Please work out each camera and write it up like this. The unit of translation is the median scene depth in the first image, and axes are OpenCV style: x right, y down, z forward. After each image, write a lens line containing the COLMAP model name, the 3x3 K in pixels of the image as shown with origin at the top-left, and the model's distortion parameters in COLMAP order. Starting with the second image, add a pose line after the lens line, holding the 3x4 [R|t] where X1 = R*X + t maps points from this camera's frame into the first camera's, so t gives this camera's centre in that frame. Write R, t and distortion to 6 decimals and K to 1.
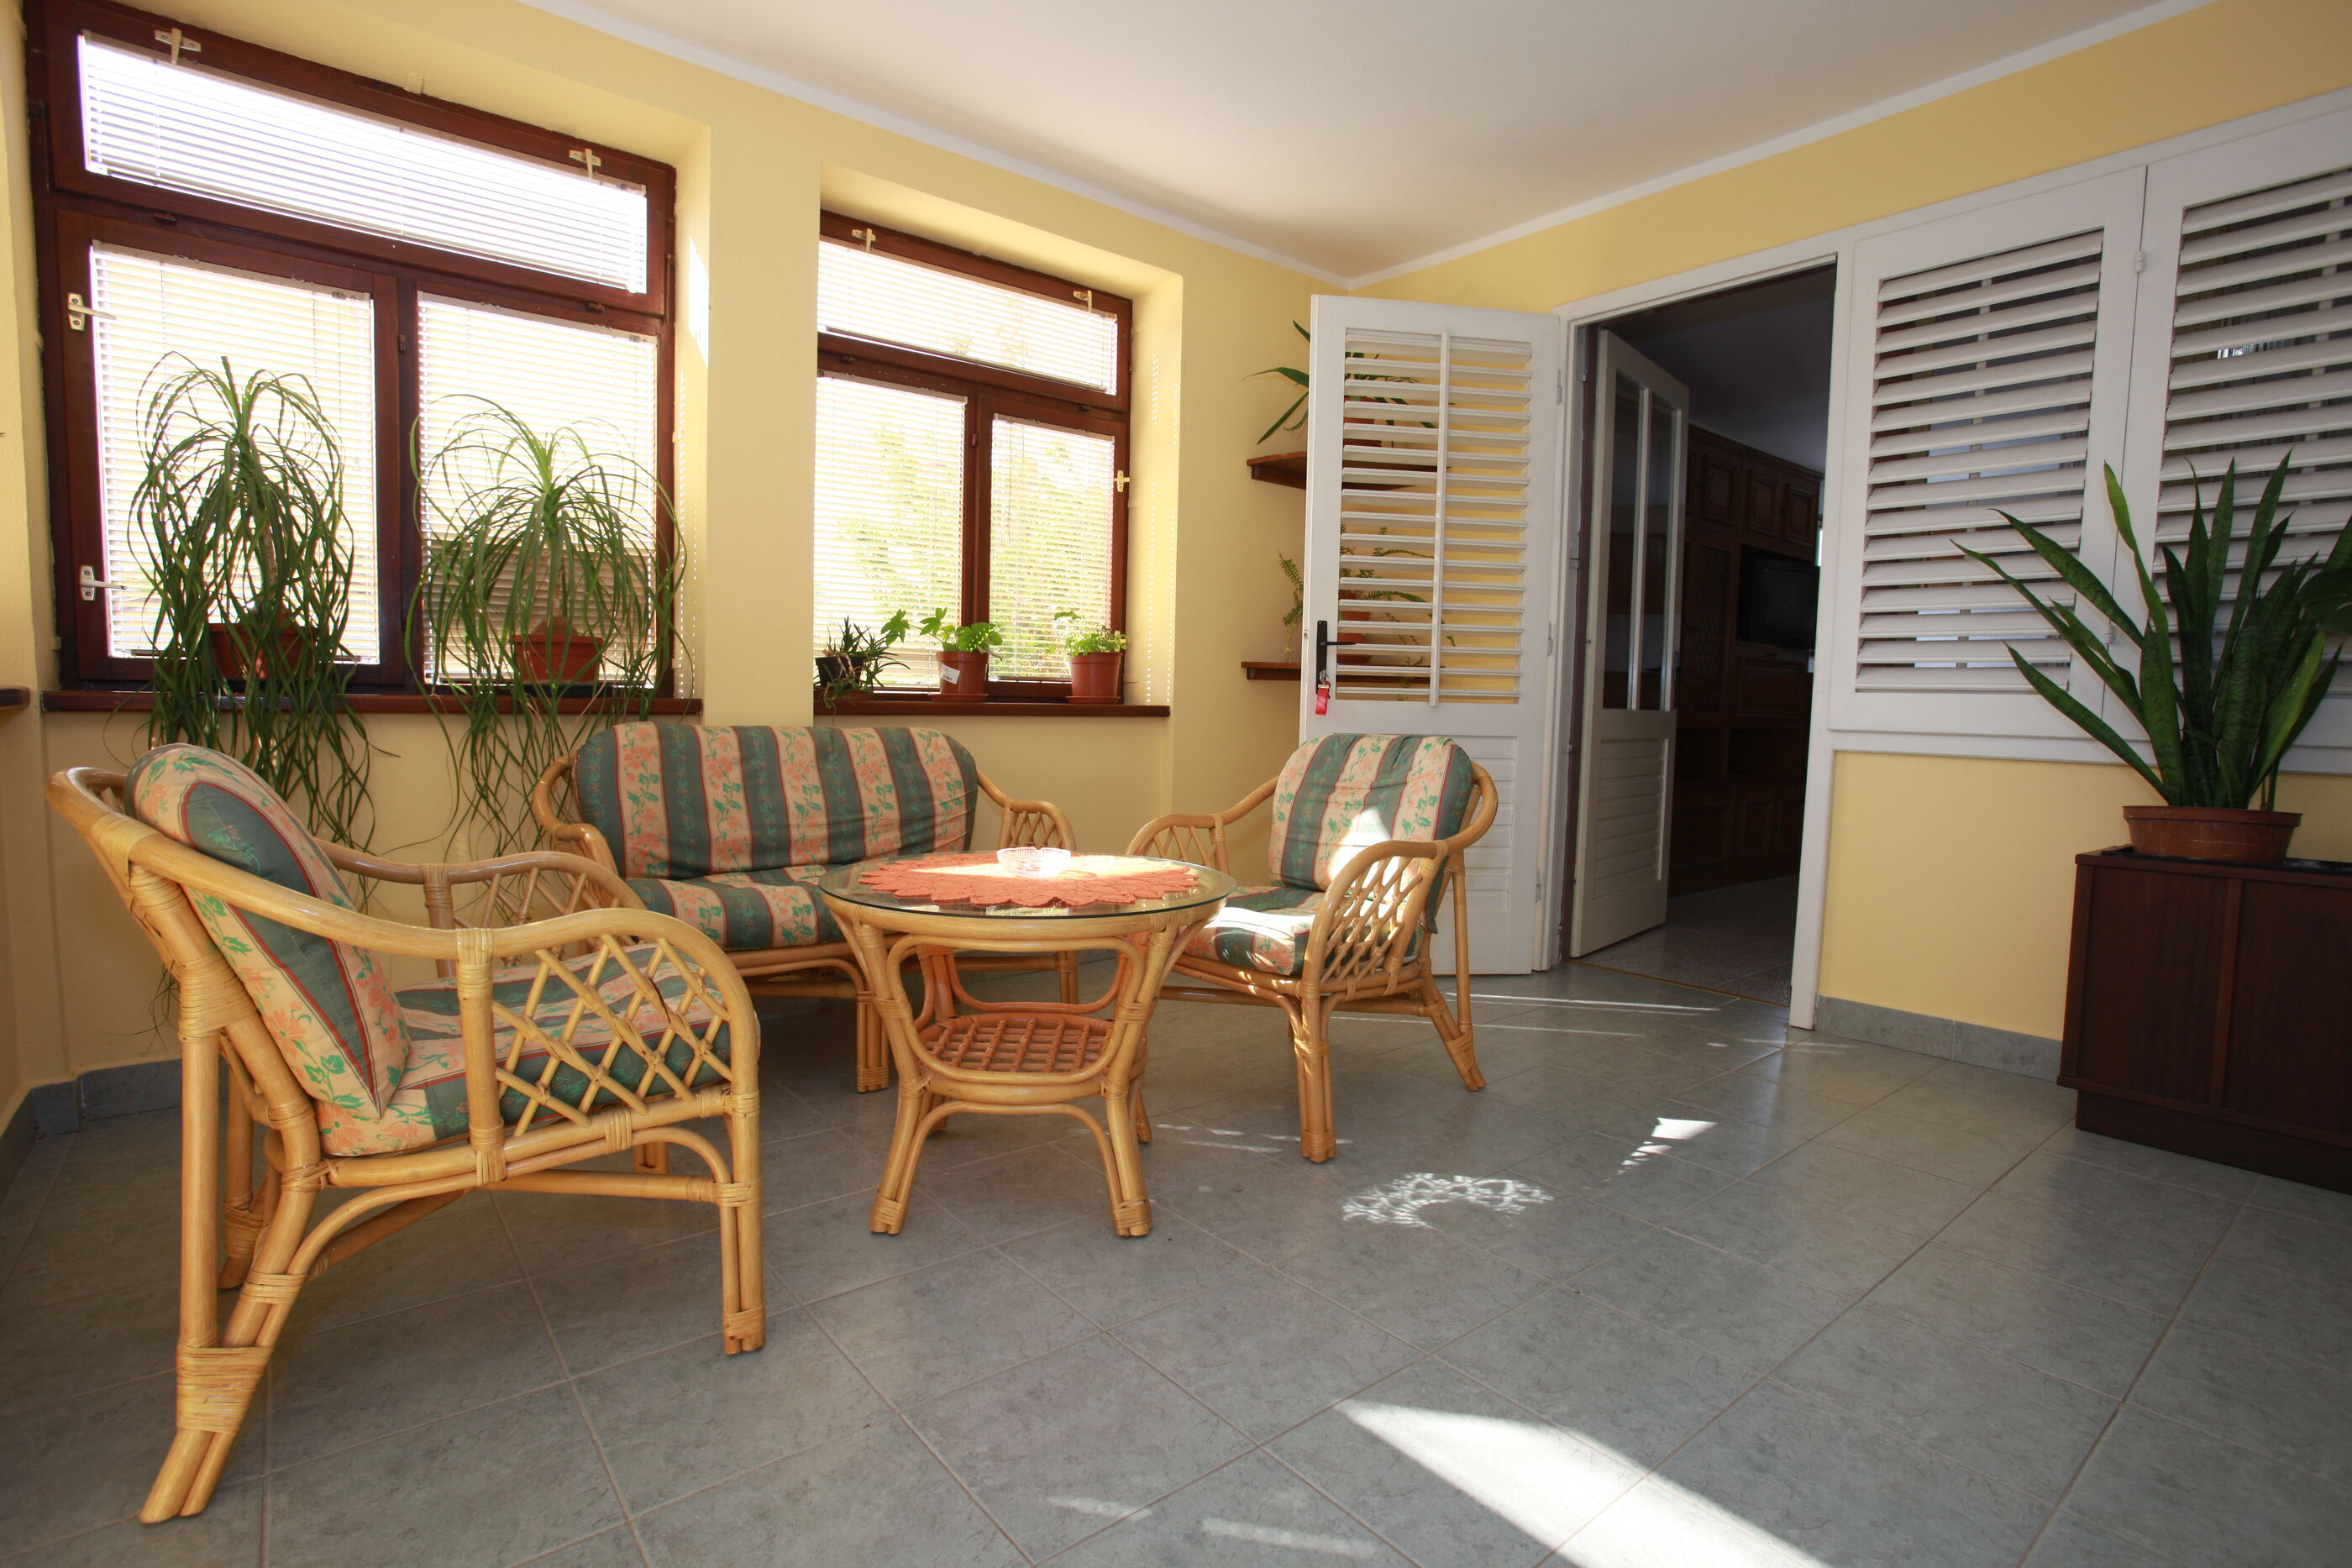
lens RADIAL K [[1162.6, 0, 1165.5], [0, 1162.6, 778.9], [0, 0, 1]] dist [-0.082087, 0.047752]
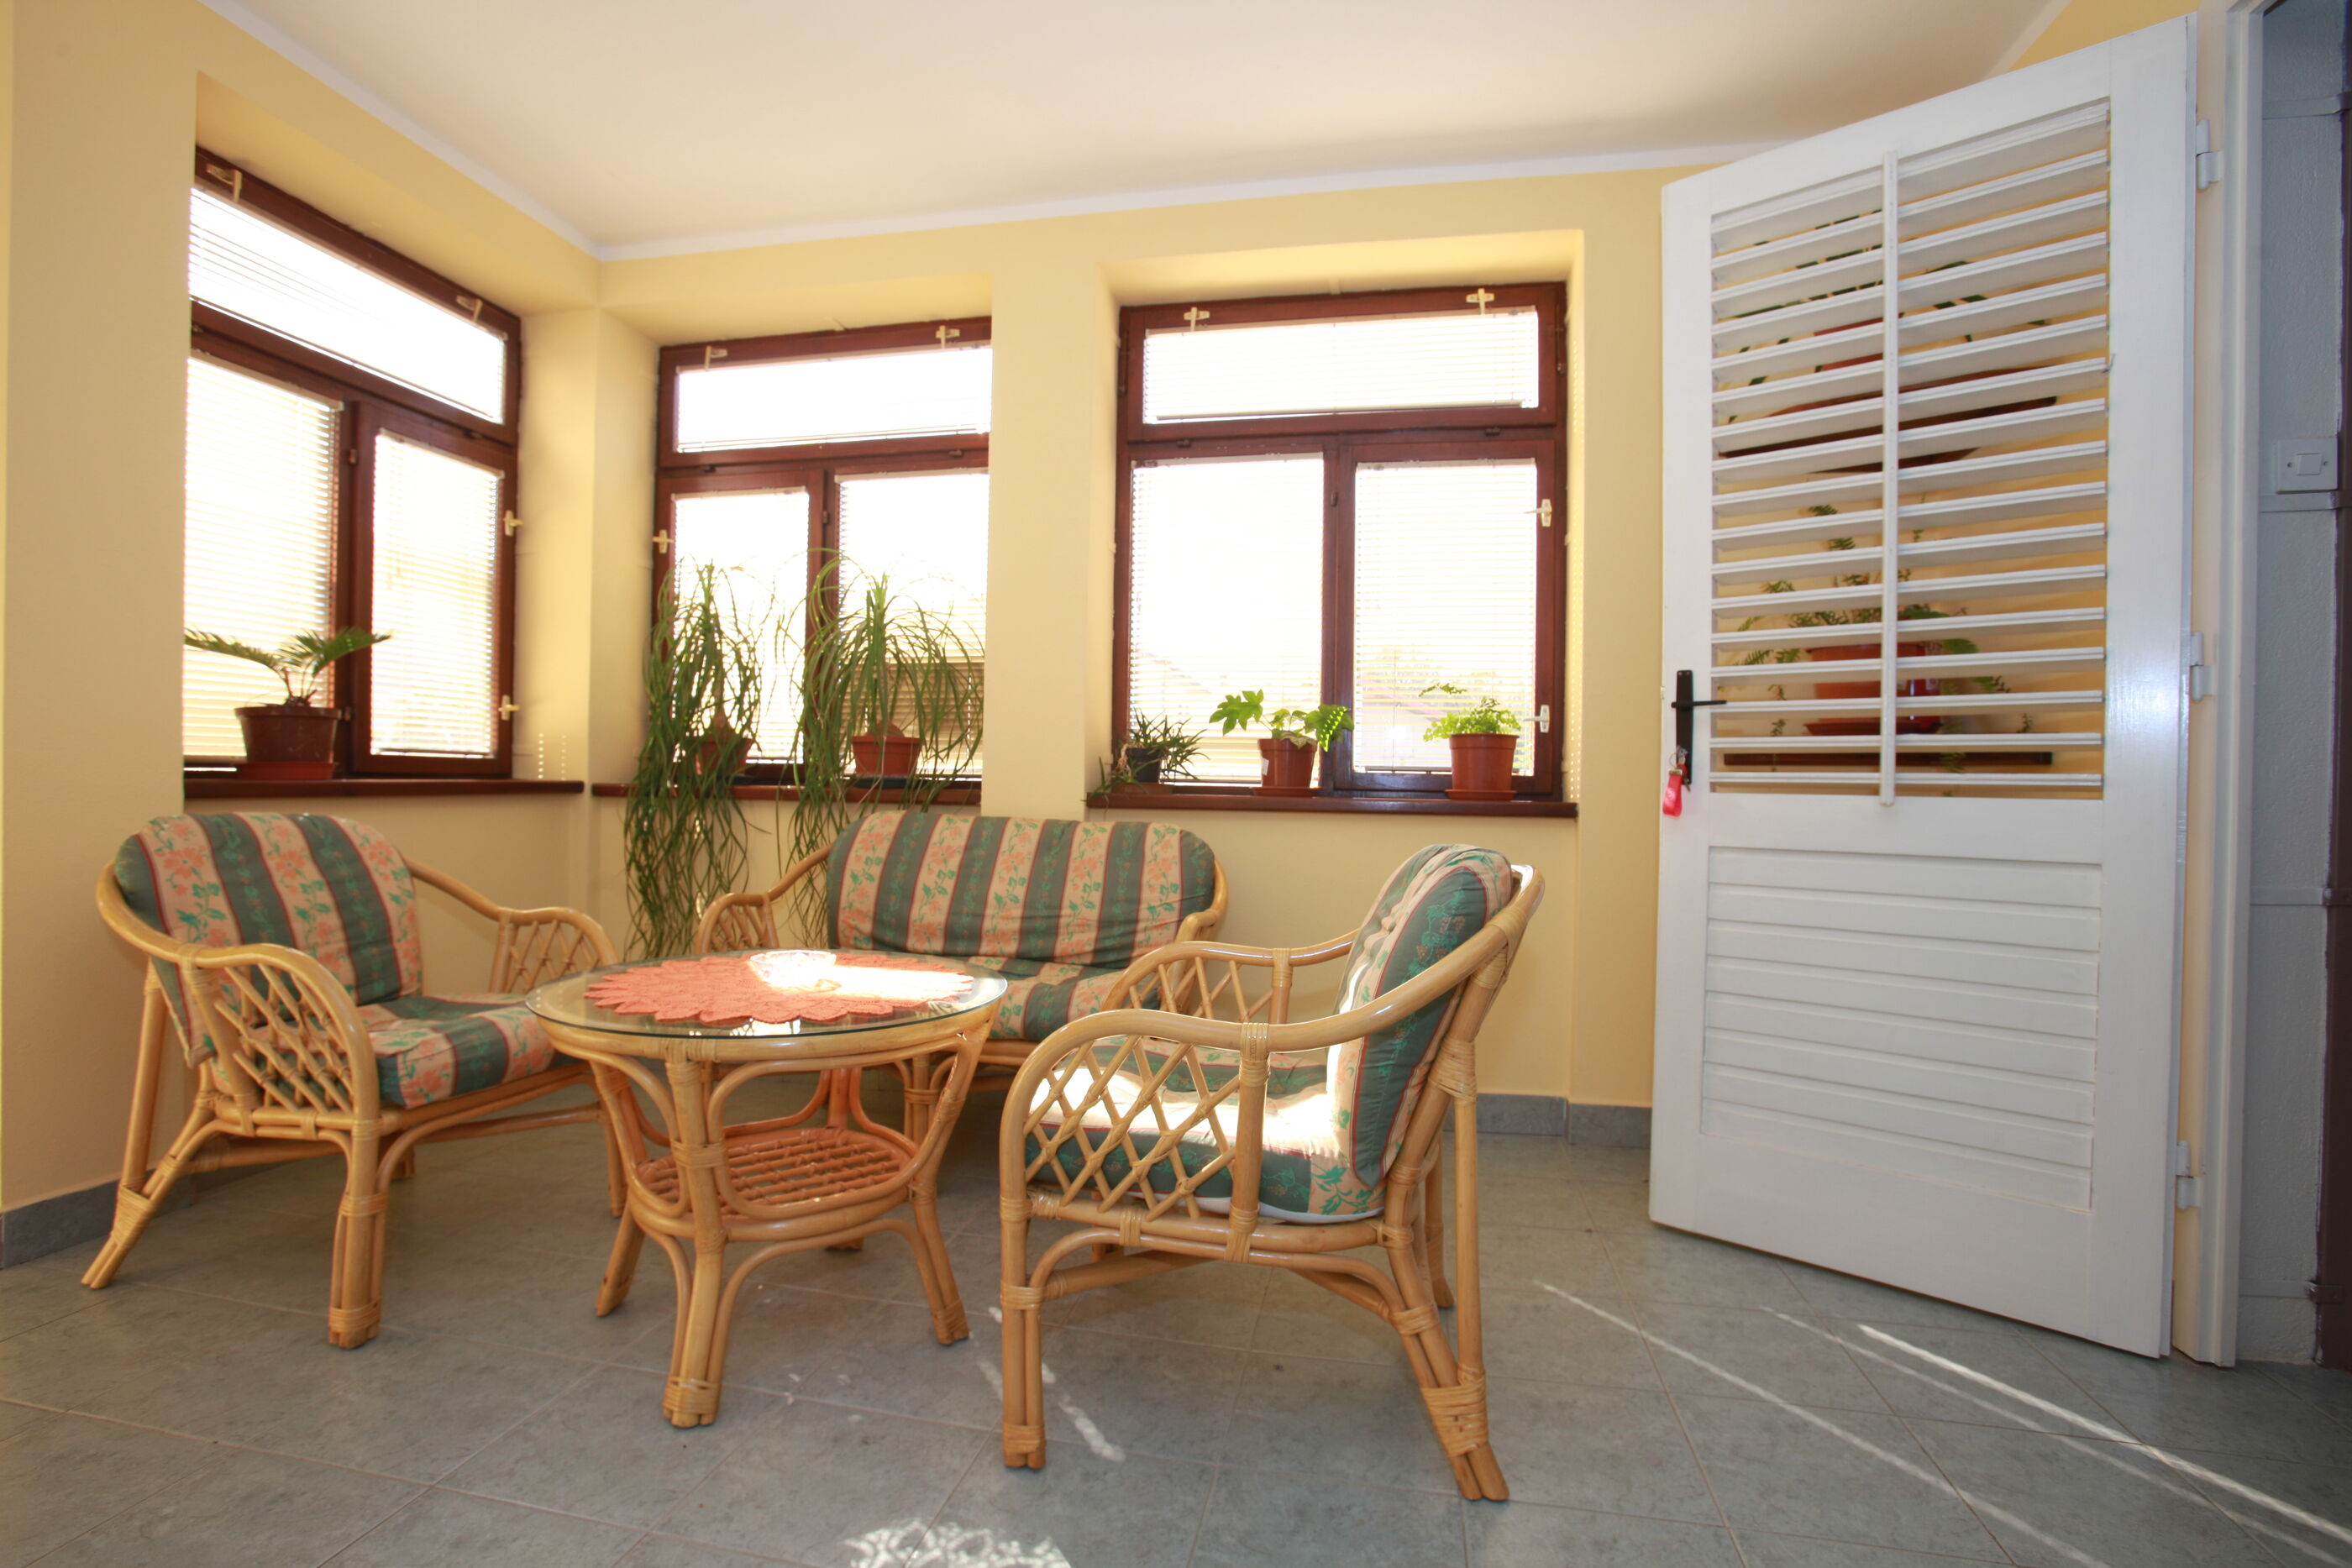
lens RADIAL K [[1142.3, 0, 1159.6], [0, 1142.3, 781.4], [0, 0, 1]] dist [-0.070752, 0.031866]
pose [[0.622413, -0.012033, -0.782597, 0.526121], [-0.061400, 0.996050, -0.064147, -0.020696], [0.780277, 0.087977, 0.619216, 0.472697]]
